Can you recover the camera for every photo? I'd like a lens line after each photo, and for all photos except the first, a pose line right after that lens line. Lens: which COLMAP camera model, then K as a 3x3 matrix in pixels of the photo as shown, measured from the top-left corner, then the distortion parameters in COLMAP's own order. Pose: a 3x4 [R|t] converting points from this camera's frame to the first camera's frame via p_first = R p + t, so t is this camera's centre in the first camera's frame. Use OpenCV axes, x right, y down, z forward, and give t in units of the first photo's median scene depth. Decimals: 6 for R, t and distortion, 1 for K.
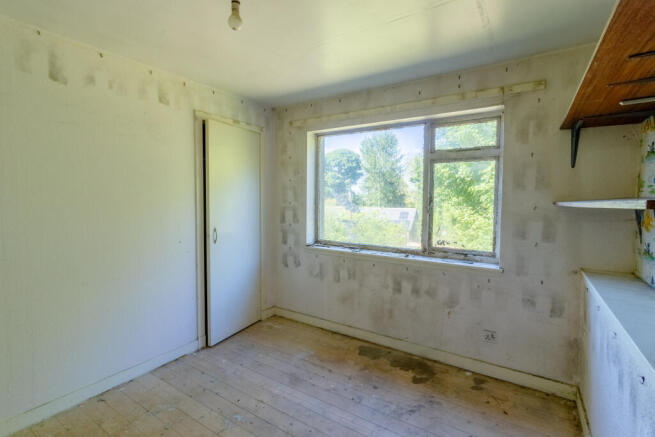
lens RADIAL K [[312.4, 0, 329.4], [0, 312.4, 210.3], [0, 0, 1]] dist [0.000483, -0.000009]
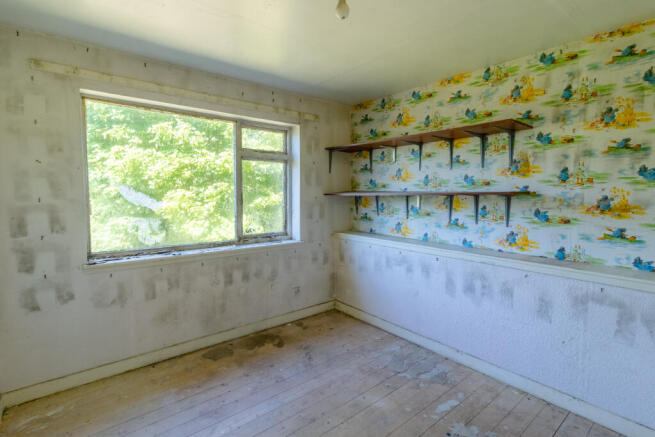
lens RADIAL K [[312.4, 0, 329.4], [0, 312.4, 210.3], [0, 0, 1]] dist [0.000483, -0.000009]
pose [[0.298955, -0.059141, 0.952433, -0.654281], [0.039314, 0.997994, 0.049629, -0.015142], [-0.953457, 0.022607, 0.300681, 0.386807]]
